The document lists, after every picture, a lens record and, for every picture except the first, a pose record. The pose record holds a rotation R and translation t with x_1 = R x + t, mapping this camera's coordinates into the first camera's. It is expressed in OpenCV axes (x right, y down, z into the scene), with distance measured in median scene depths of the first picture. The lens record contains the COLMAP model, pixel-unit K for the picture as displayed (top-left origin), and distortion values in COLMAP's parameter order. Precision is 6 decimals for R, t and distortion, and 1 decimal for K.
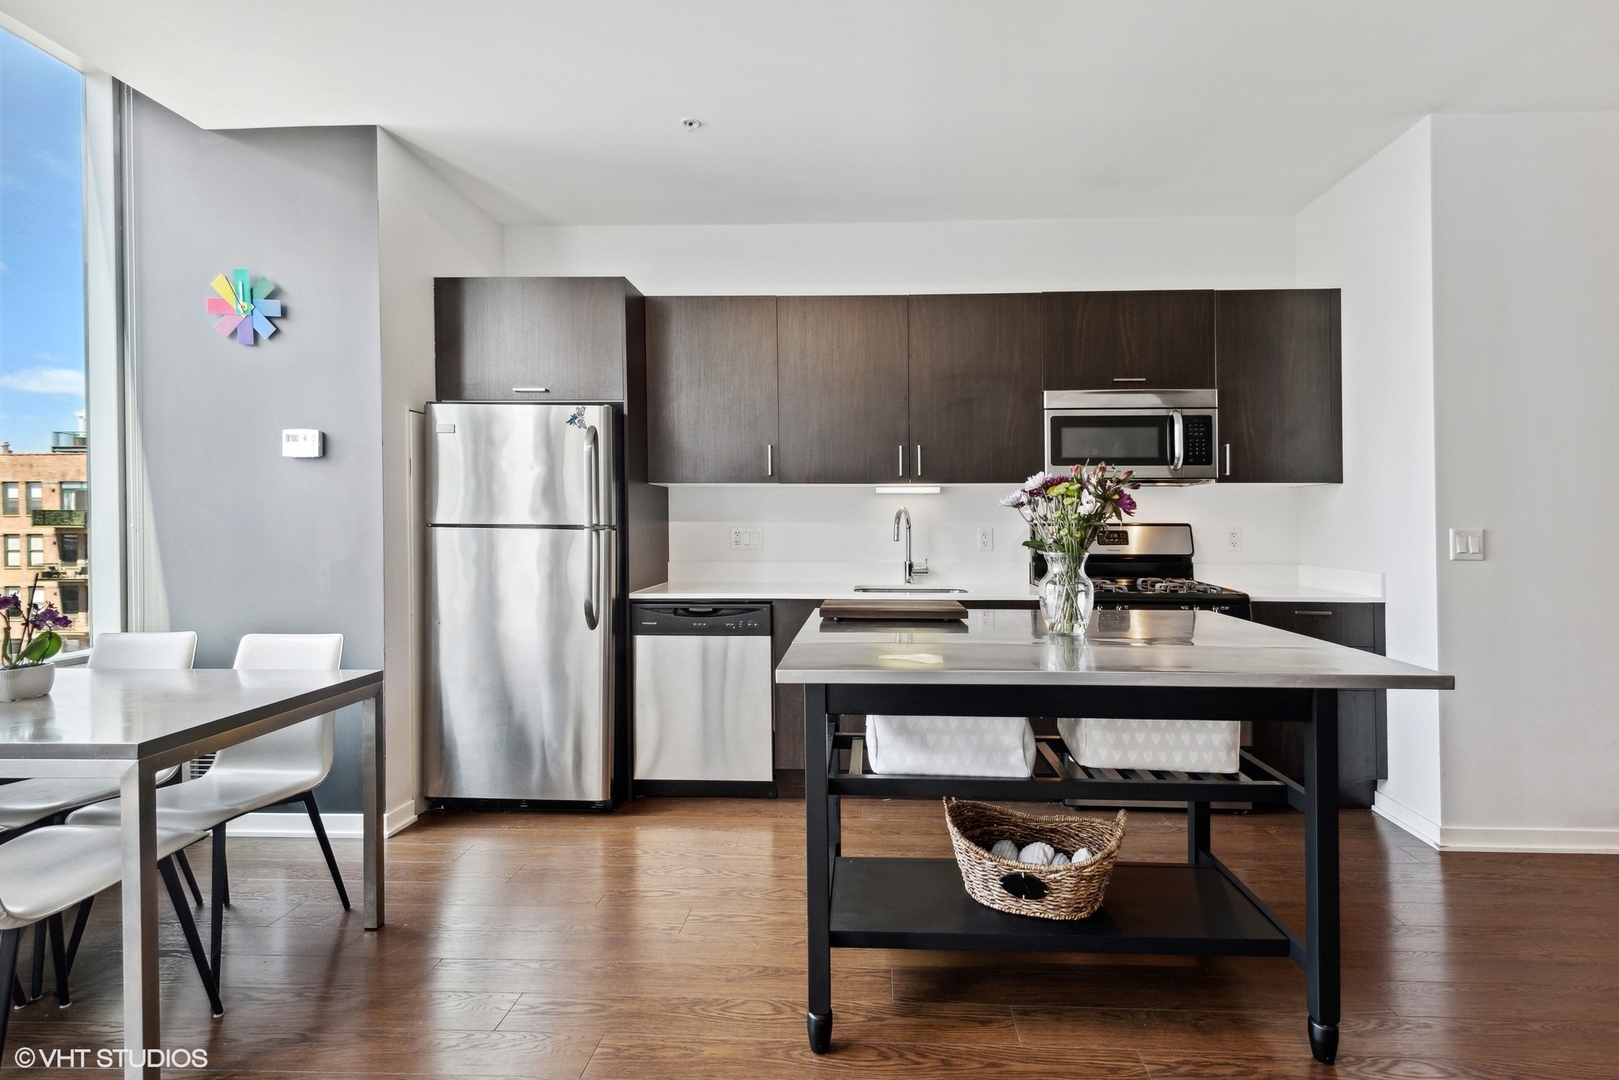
lens RADIAL K [[771.9, 0, 840.1], [0, 771.9, 517.5], [0, 0, 1]] dist [0.040115, -0.027689]
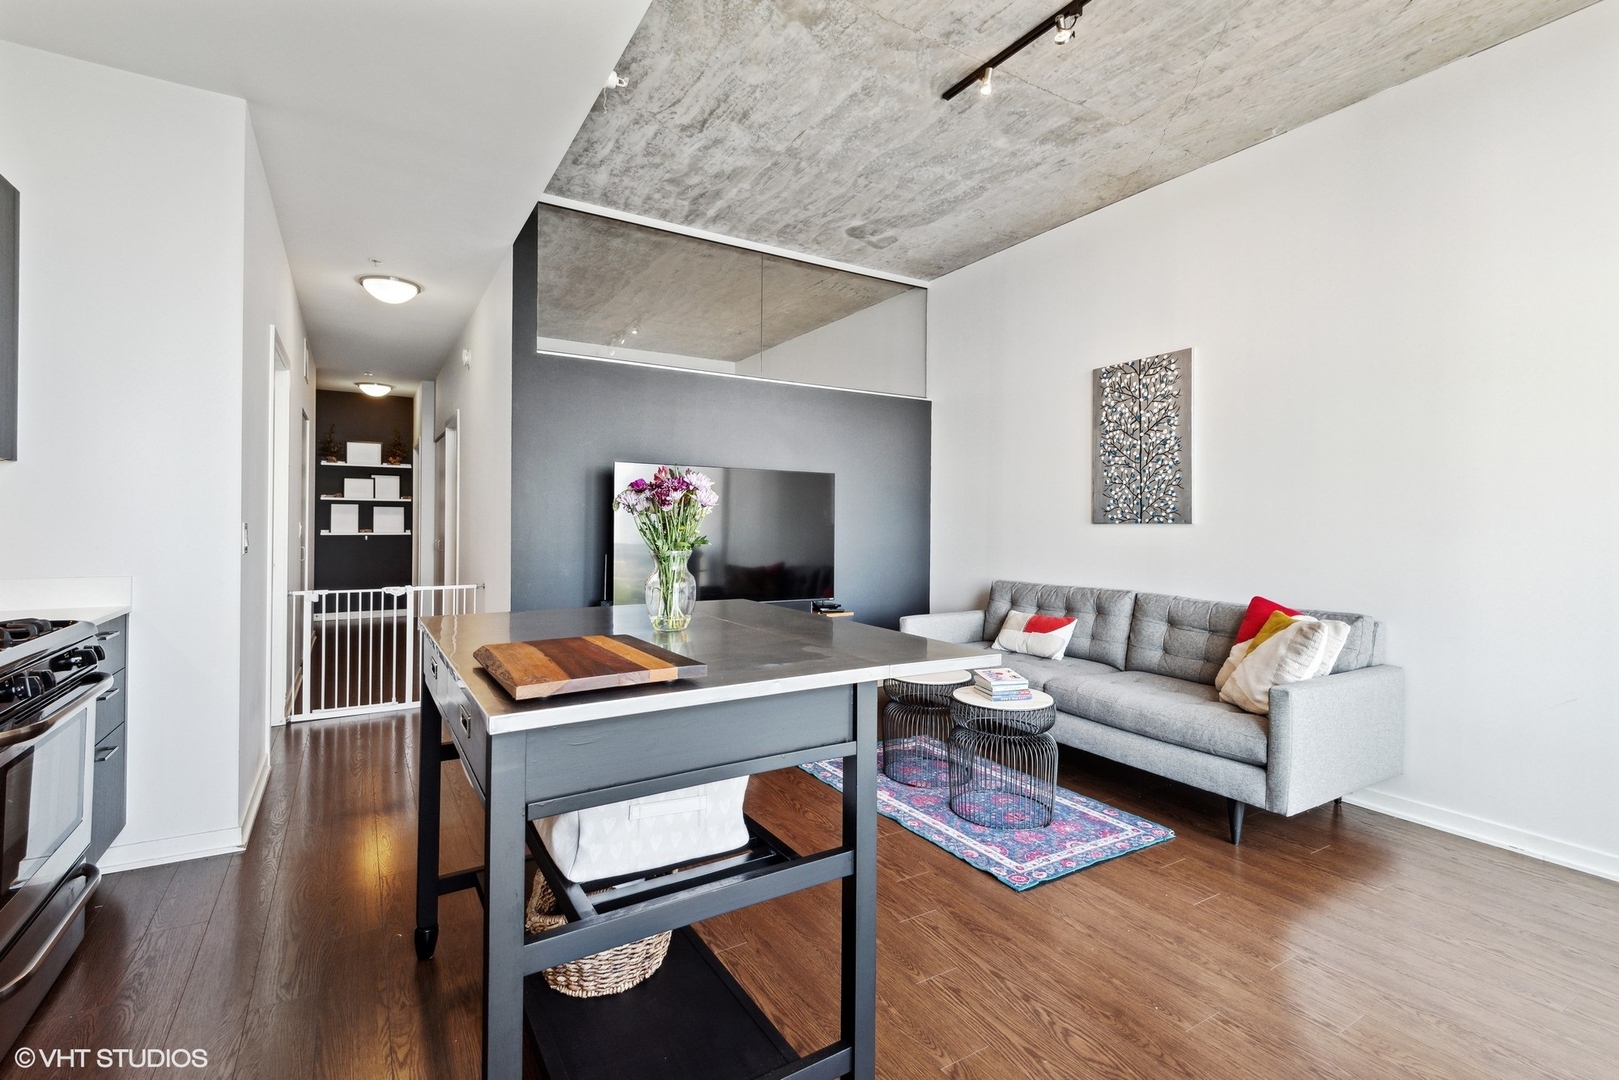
lens RADIAL K [[737.2, 0, 808.2], [0, 737.2, 520.1], [0, 0, 1]] dist [0.016506, -0.000137]
pose [[-0.550606, -0.006078, 0.834743, -0.383770], [-0.011279, 0.999936, -0.000159, 0.000806], [-0.834689, -0.009503, -0.550640, 0.851976]]
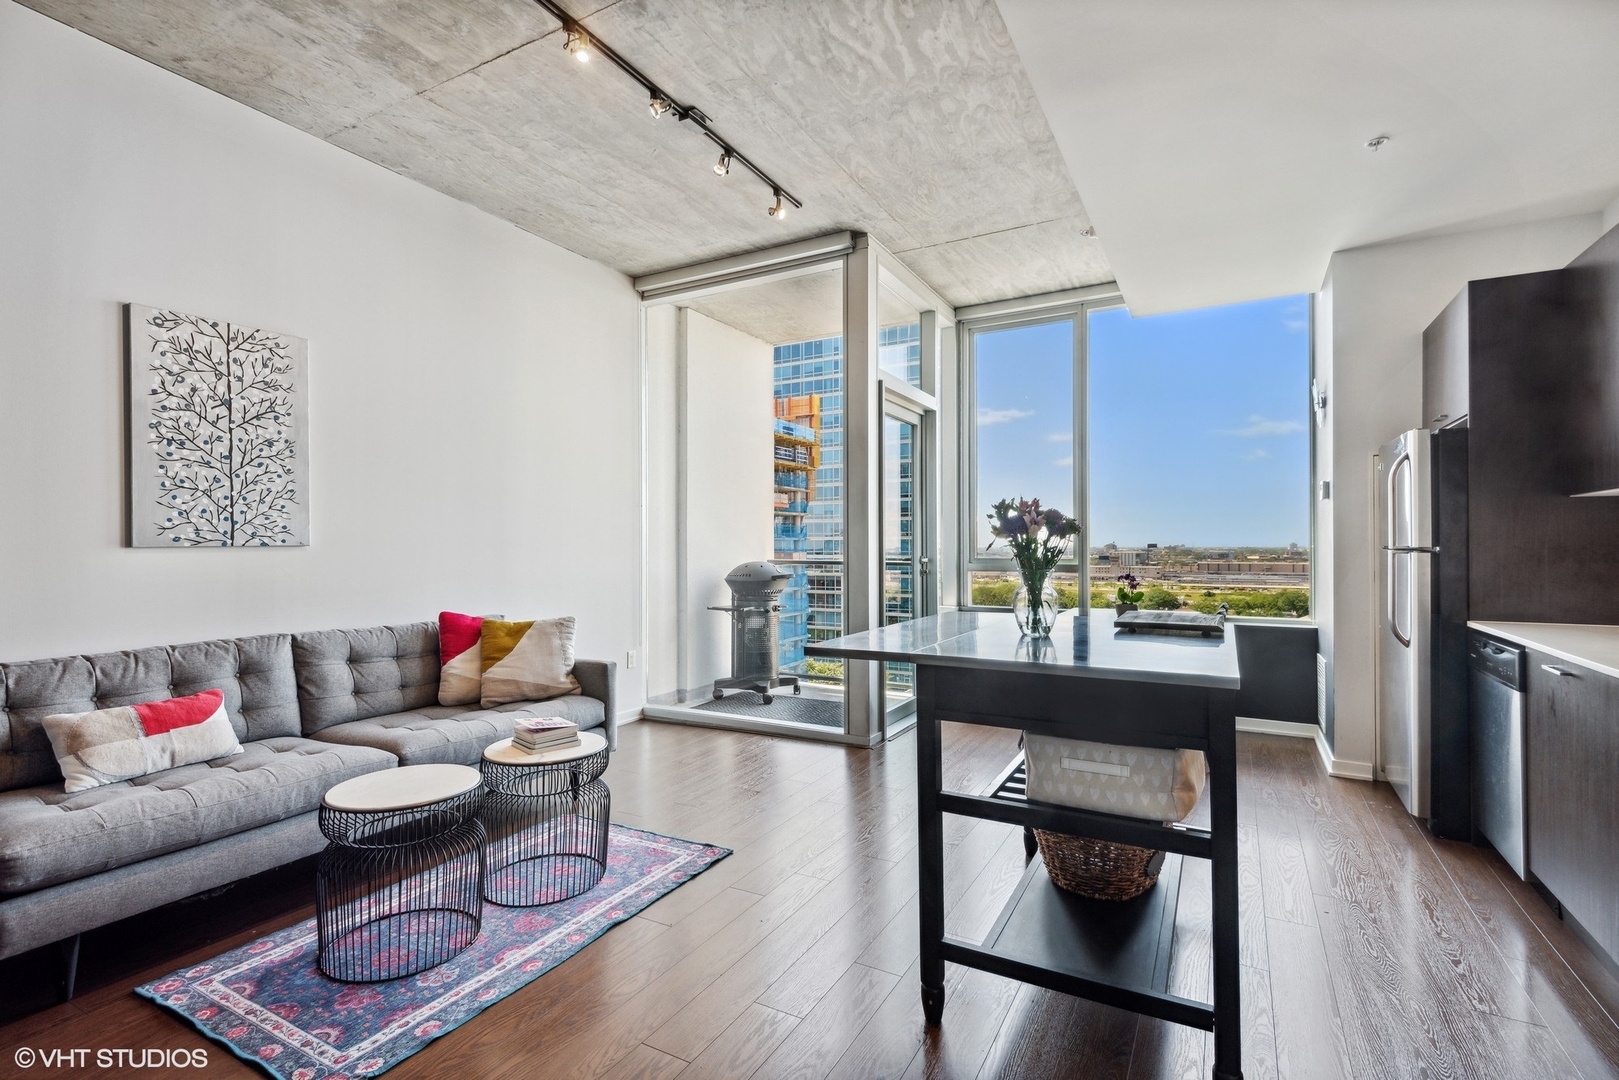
lens RADIAL K [[738.5, 0, 809.5], [0, 738.5, 540.0], [0, 0, 1]] dist [0.018918, -0.000141]
pose [[-0.461052, -0.006830, -0.887347, 0.925342], [0.004763, 0.999937, -0.010172, 0.005218], [0.887360, -0.008916, -0.460991, 0.756346]]
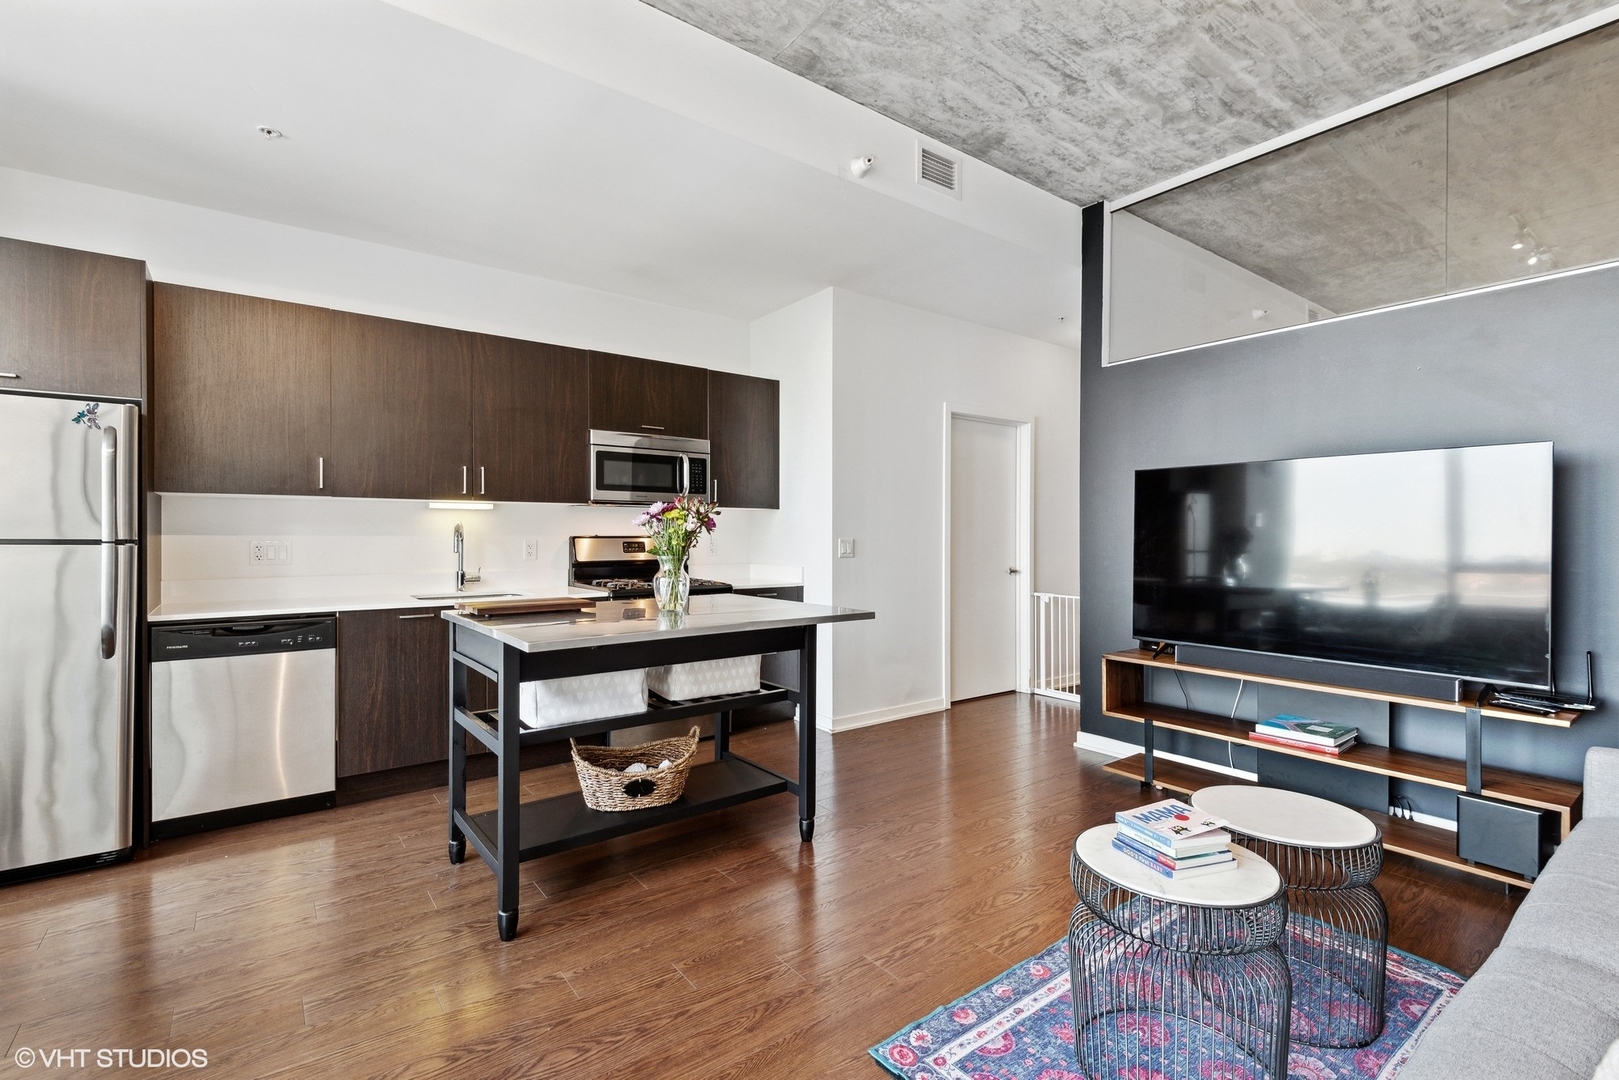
lens RADIAL K [[738.5, 0, 809.5], [0, 738.5, 540.0], [0, 0, 1]] dist [0.018918, -0.000141]
pose [[0.772012, -0.005875, 0.635581, -0.245566], [-0.003103, 0.999911, 0.013012, -0.003153], [-0.635600, -0.012017, 0.771925, -0.159694]]
